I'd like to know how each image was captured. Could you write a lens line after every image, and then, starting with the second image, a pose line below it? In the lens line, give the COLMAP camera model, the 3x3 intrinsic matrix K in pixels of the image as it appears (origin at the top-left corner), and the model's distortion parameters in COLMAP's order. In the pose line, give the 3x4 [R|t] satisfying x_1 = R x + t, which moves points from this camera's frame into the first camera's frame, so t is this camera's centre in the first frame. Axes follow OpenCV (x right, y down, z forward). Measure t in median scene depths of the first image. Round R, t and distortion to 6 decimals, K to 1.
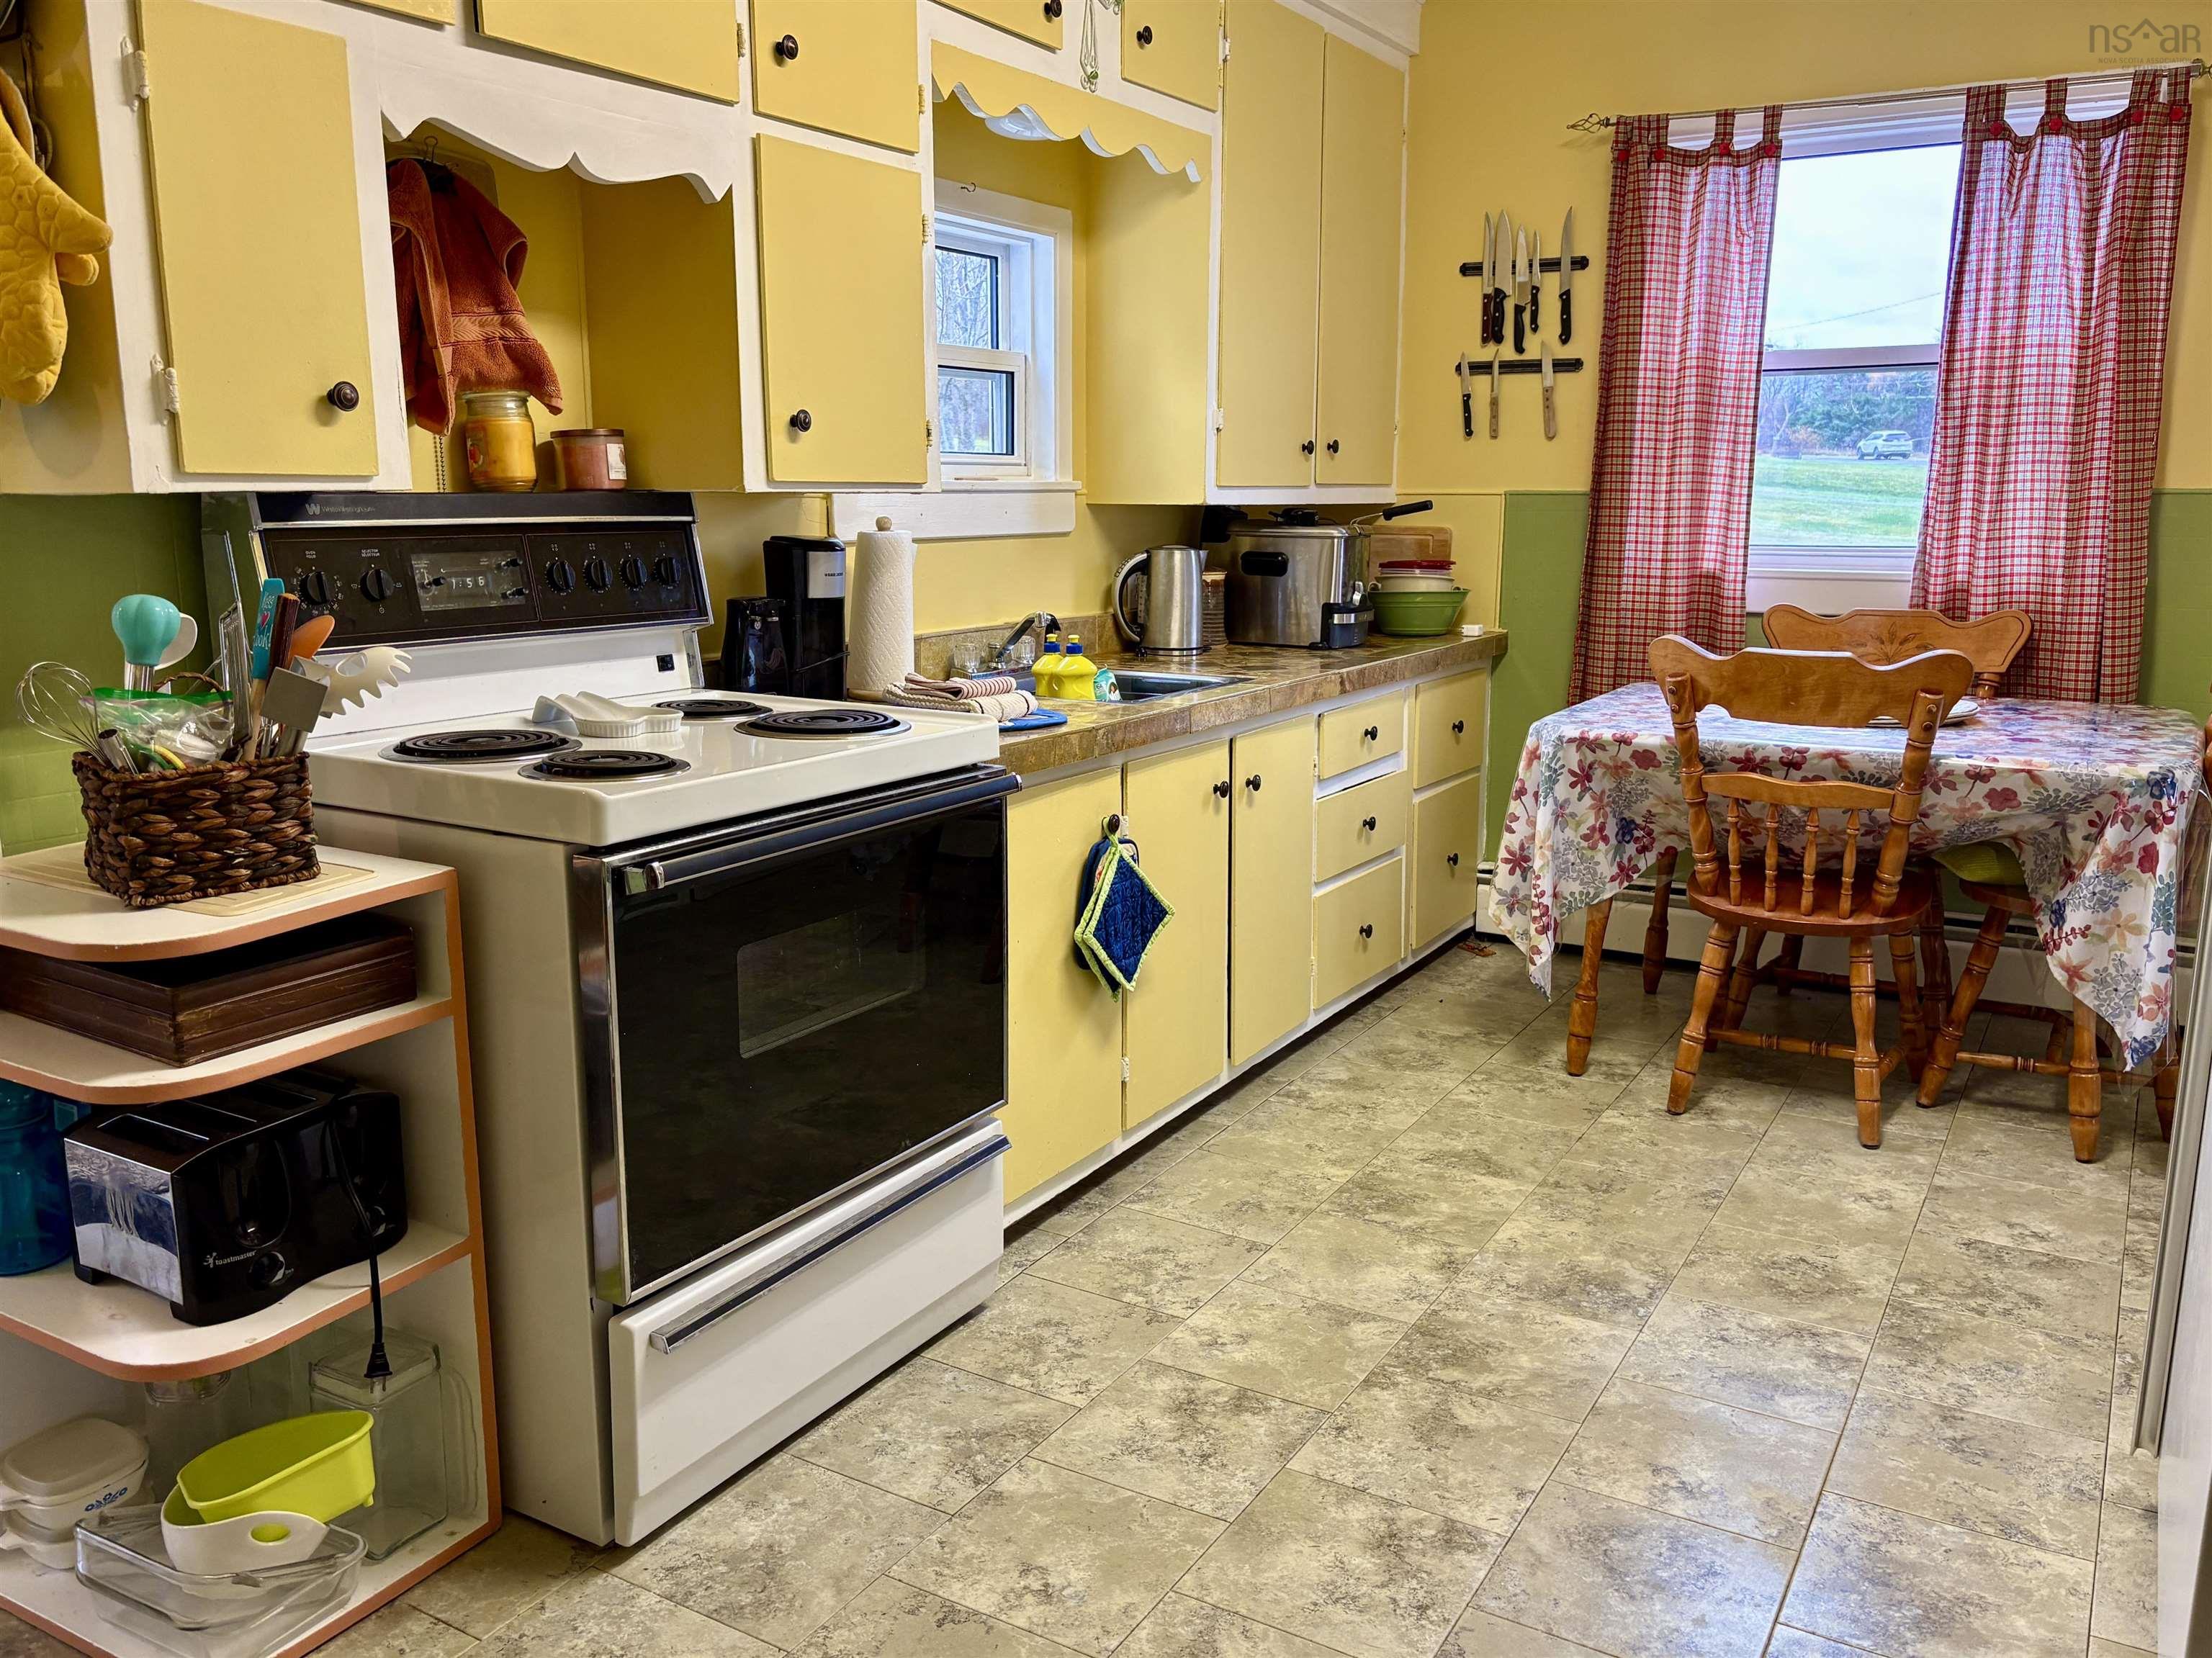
lens RADIAL K [[1734.7, 0, 1106.0], [0, 1734.7, 829.0], [0, 0, 1]] dist [-0.001431, -0.000474]
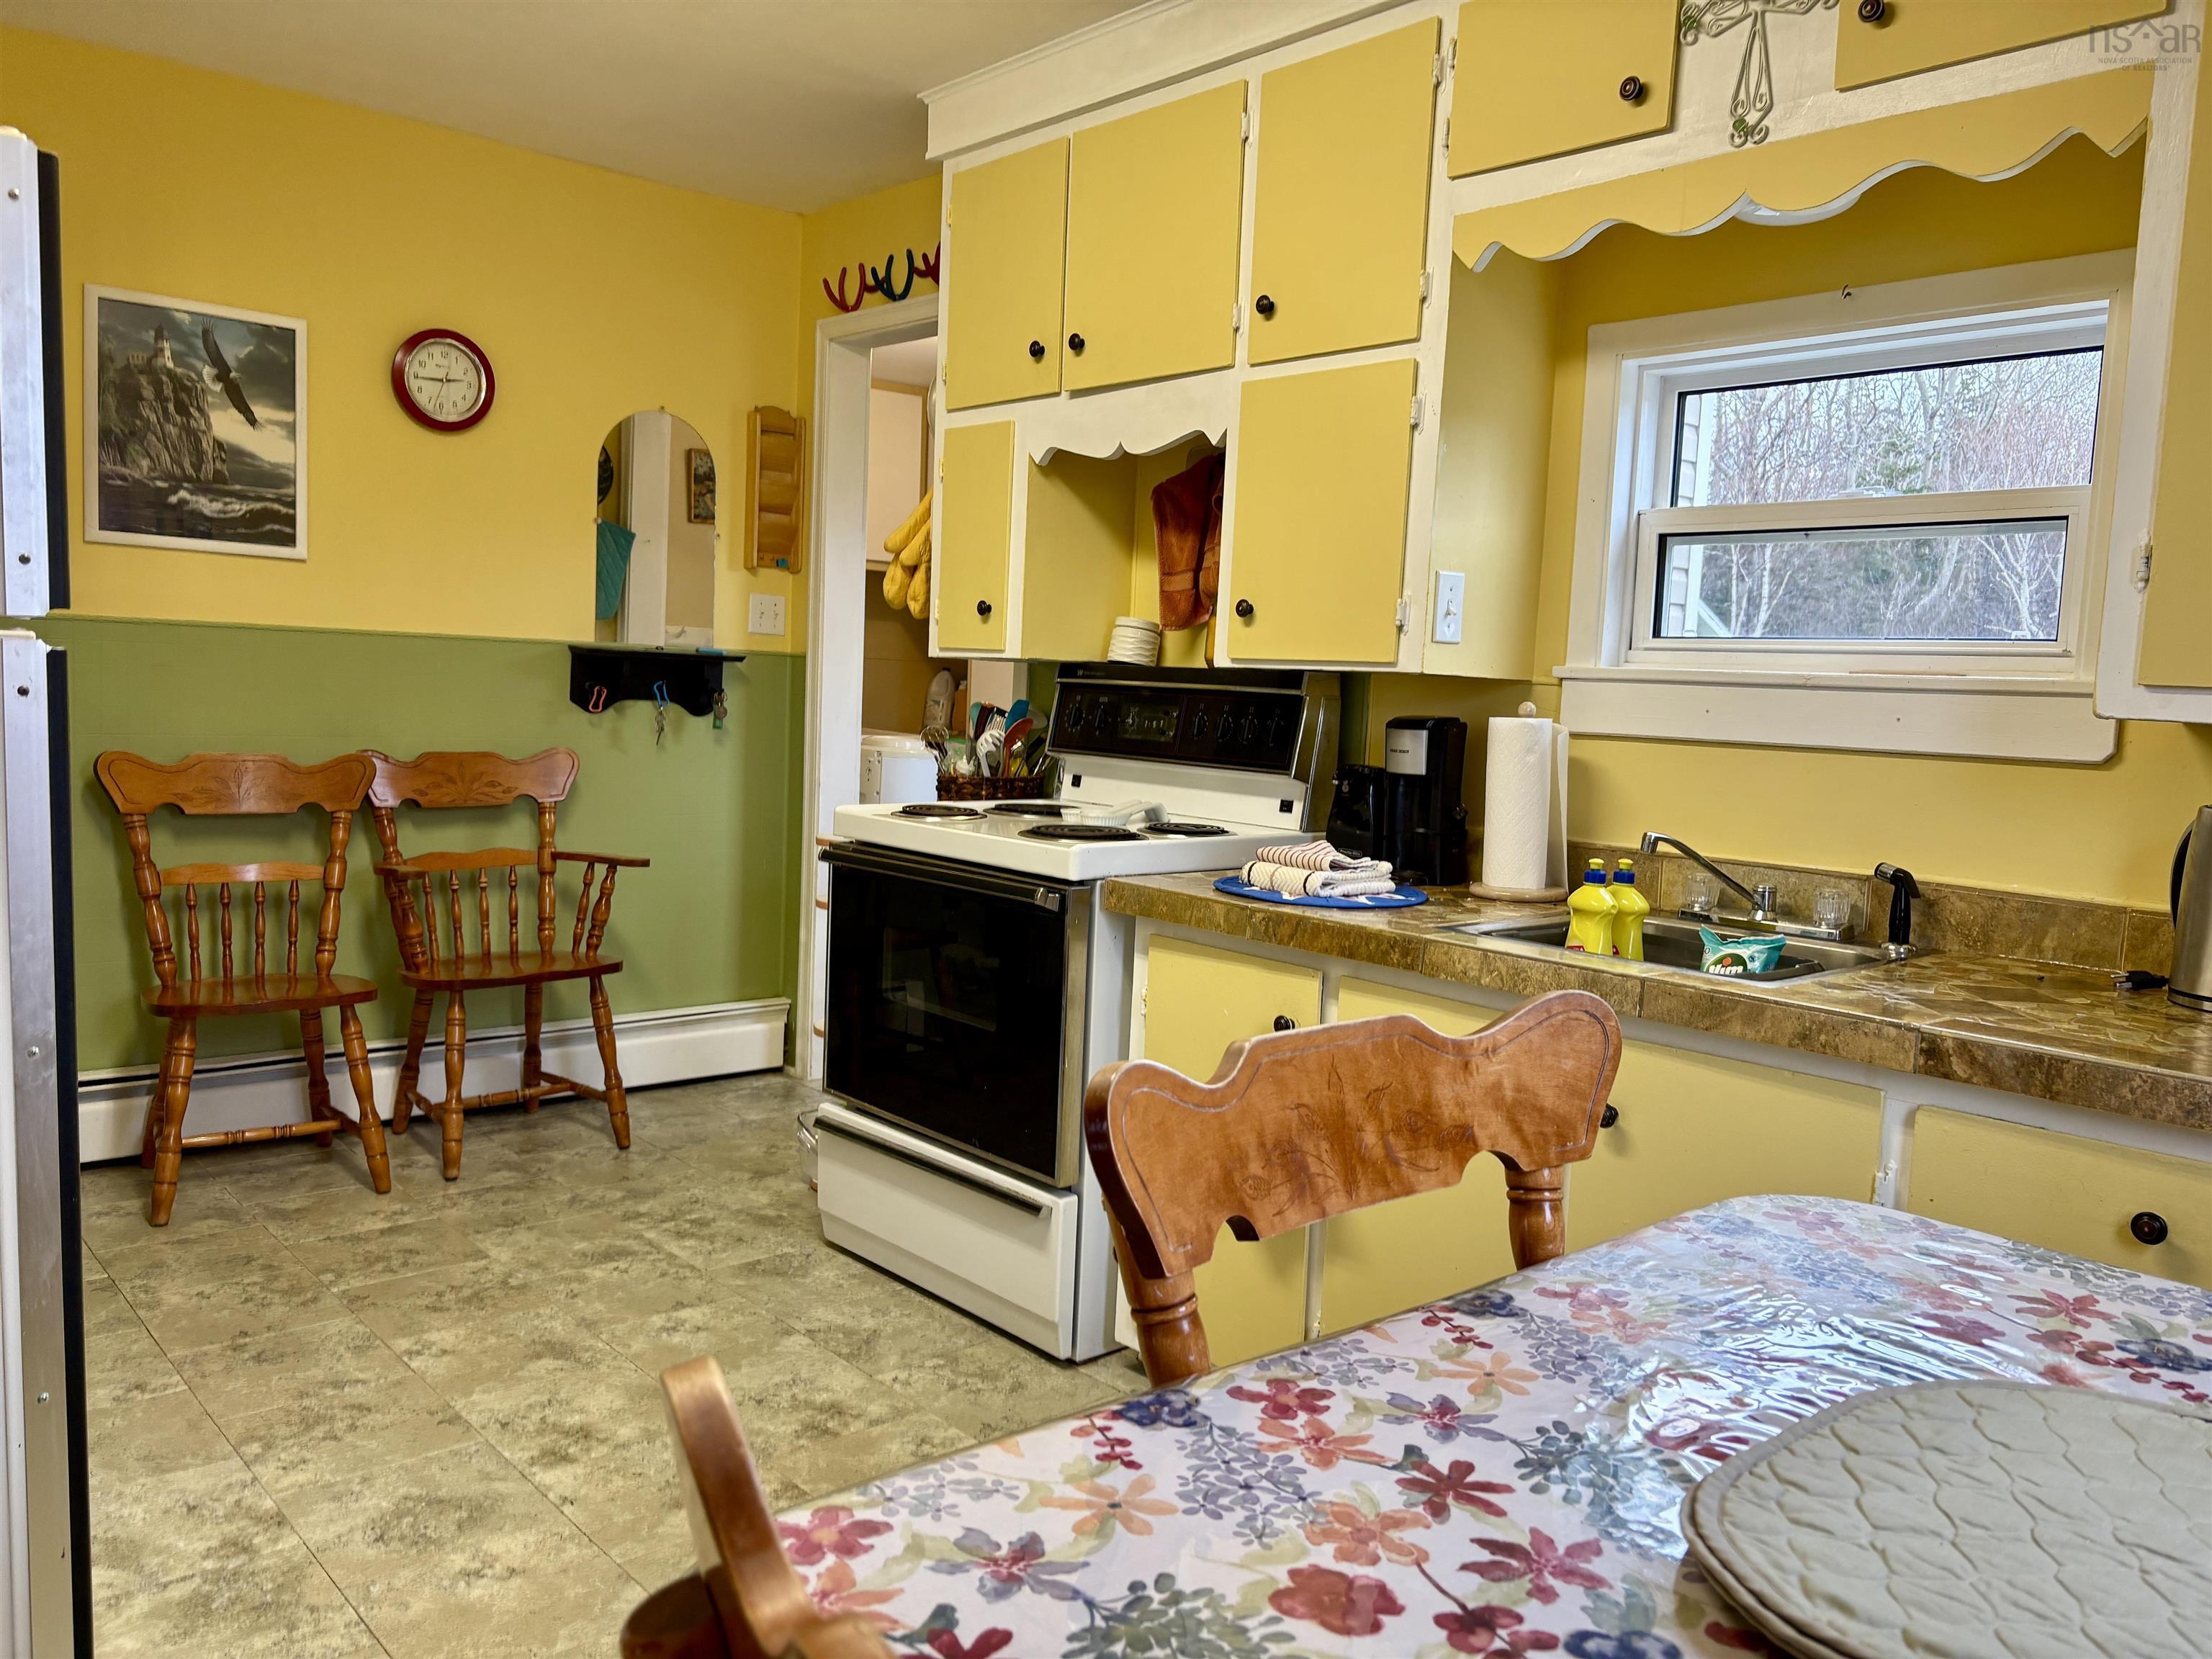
lens RADIAL K [[1697.3, 0, 1106.0], [0, 1697.3, 829.5], [0, 0, 1]] dist [0.055328, 0.001843]
pose [[-0.299144, 0.078701, -0.950957, 0.766336], [-0.221778, 0.963567, 0.149510, -0.189876], [0.928077, 0.255627, -0.270791, 0.991020]]
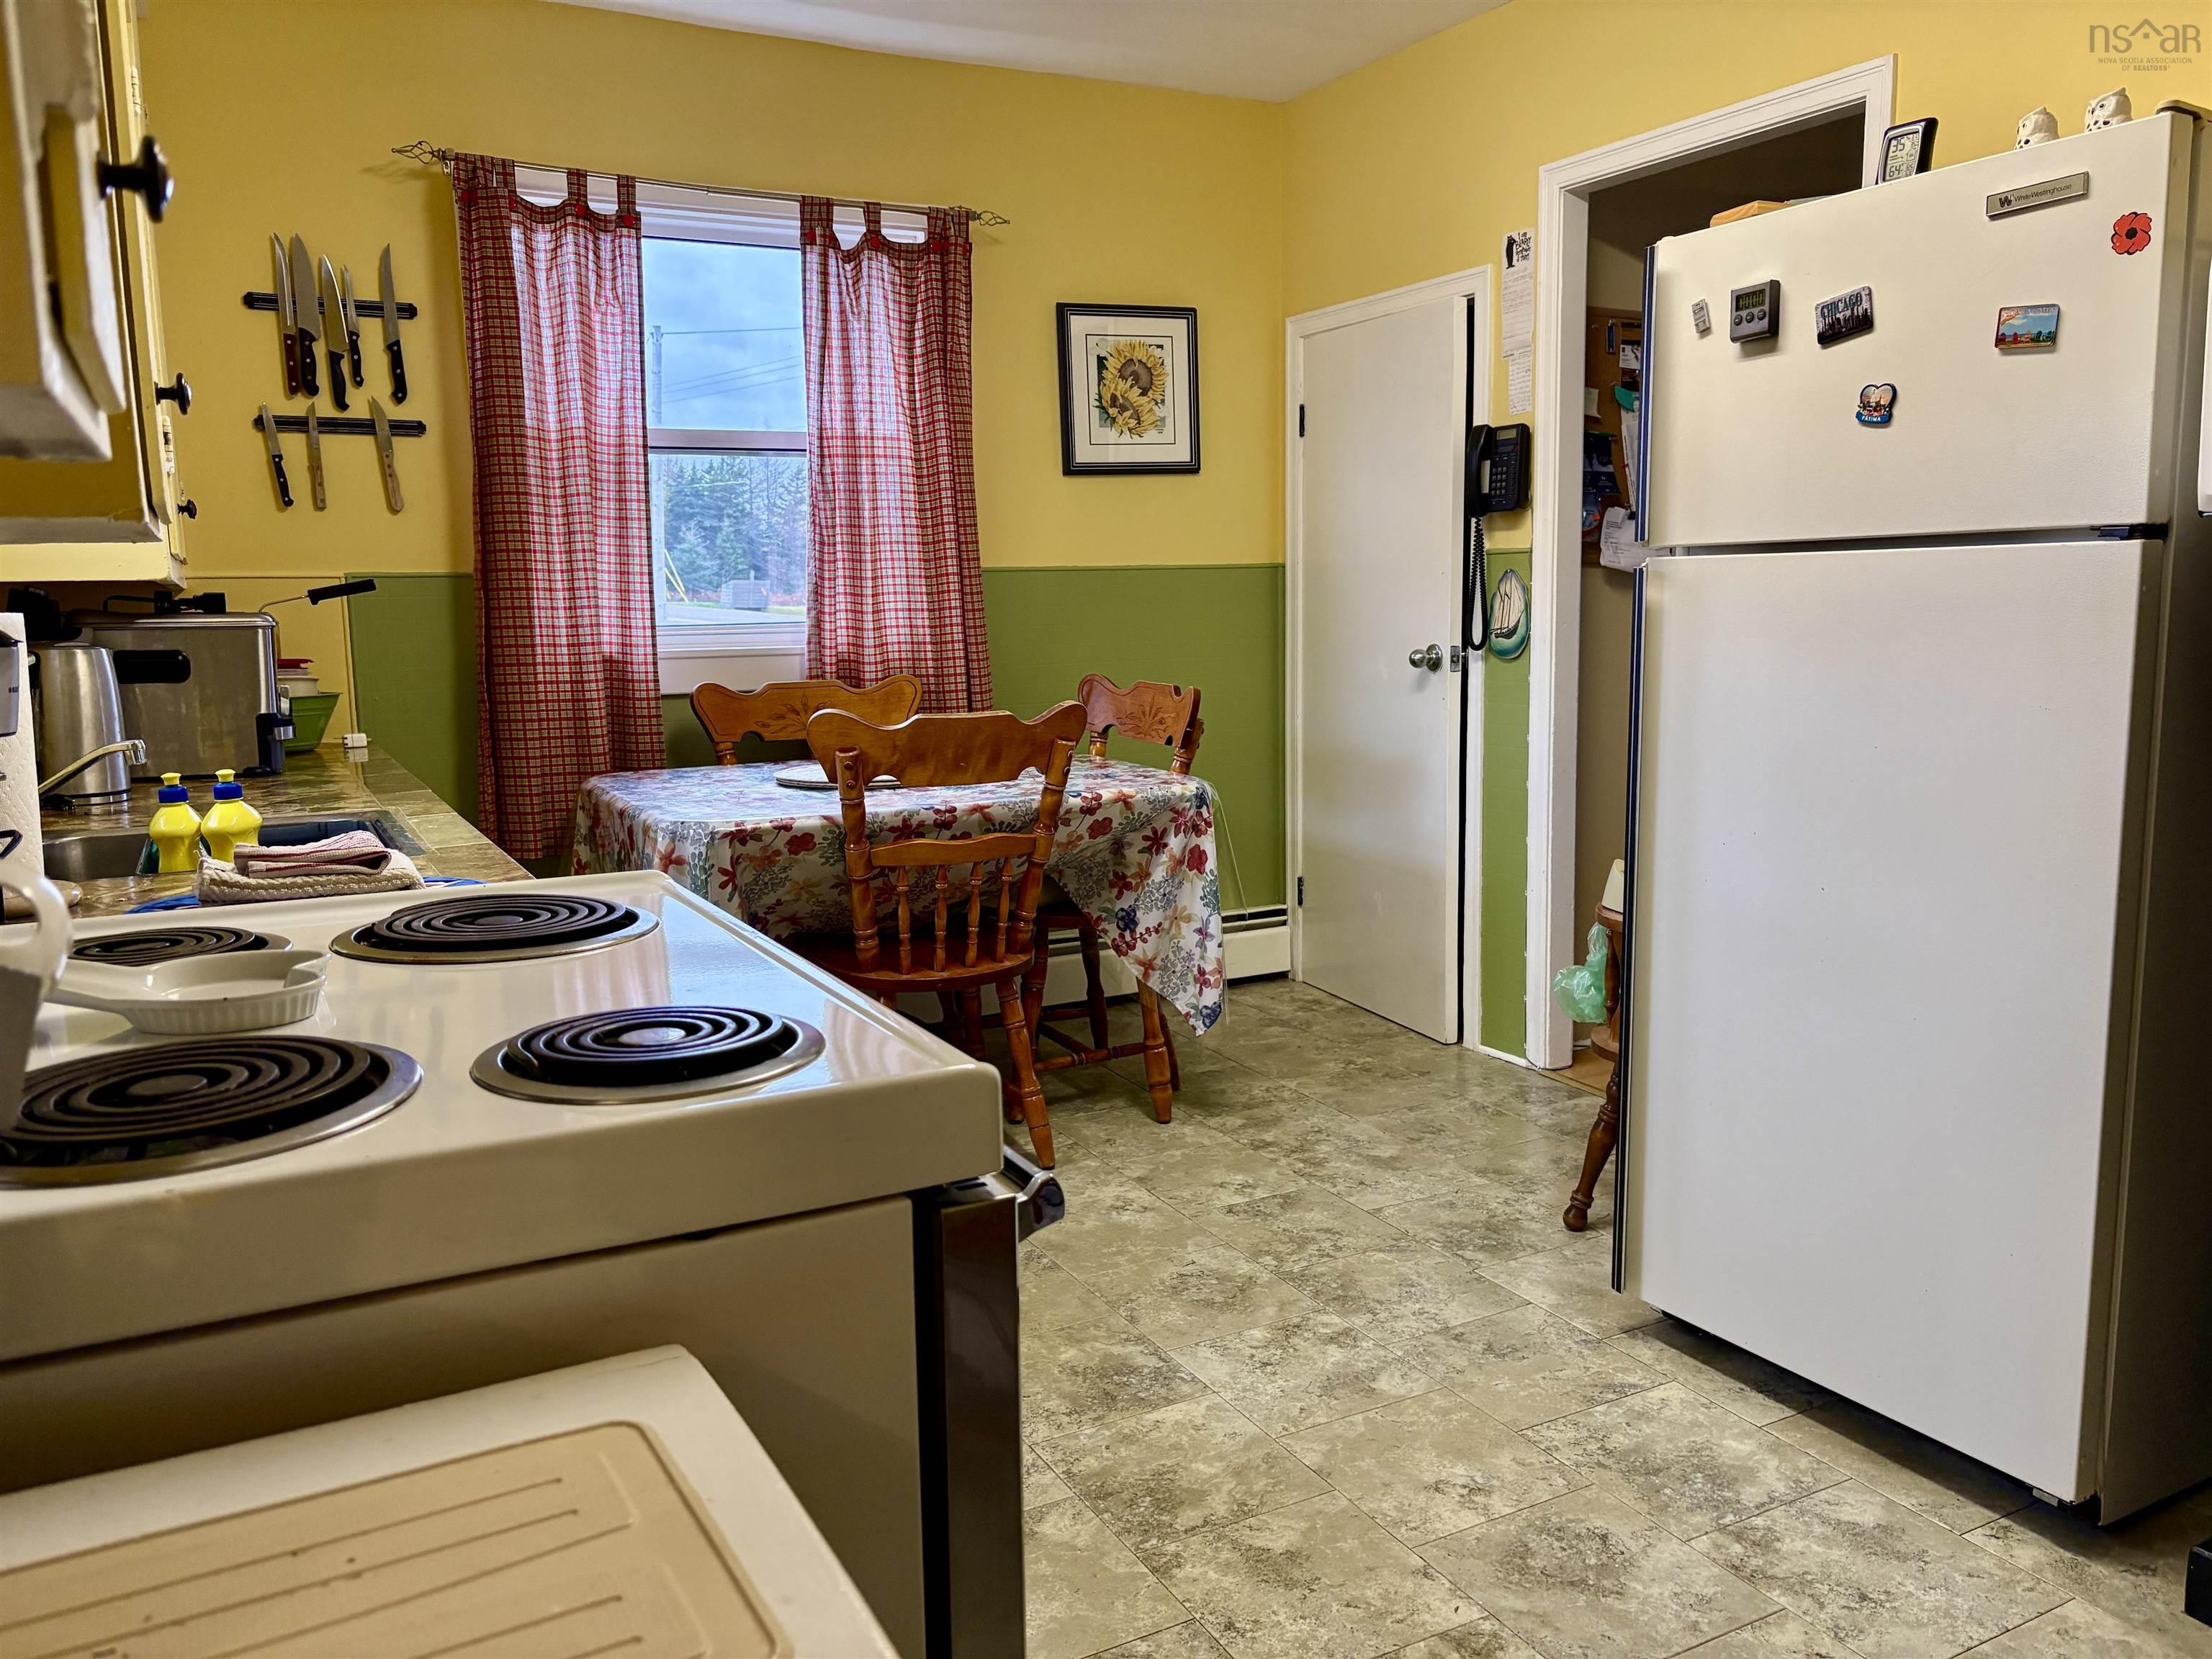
lens RADIAL K [[1644.5, 0, 1096.1], [0, 1644.5, 817.7], [0, 0, 1]] dist [0.099432, -0.245151]
pose [[0.512523, -0.123411, 0.849759, -0.371441], [0.180336, 0.983017, 0.033996, -0.056460], [-0.839523, 0.135819, 0.526075, 0.400673]]
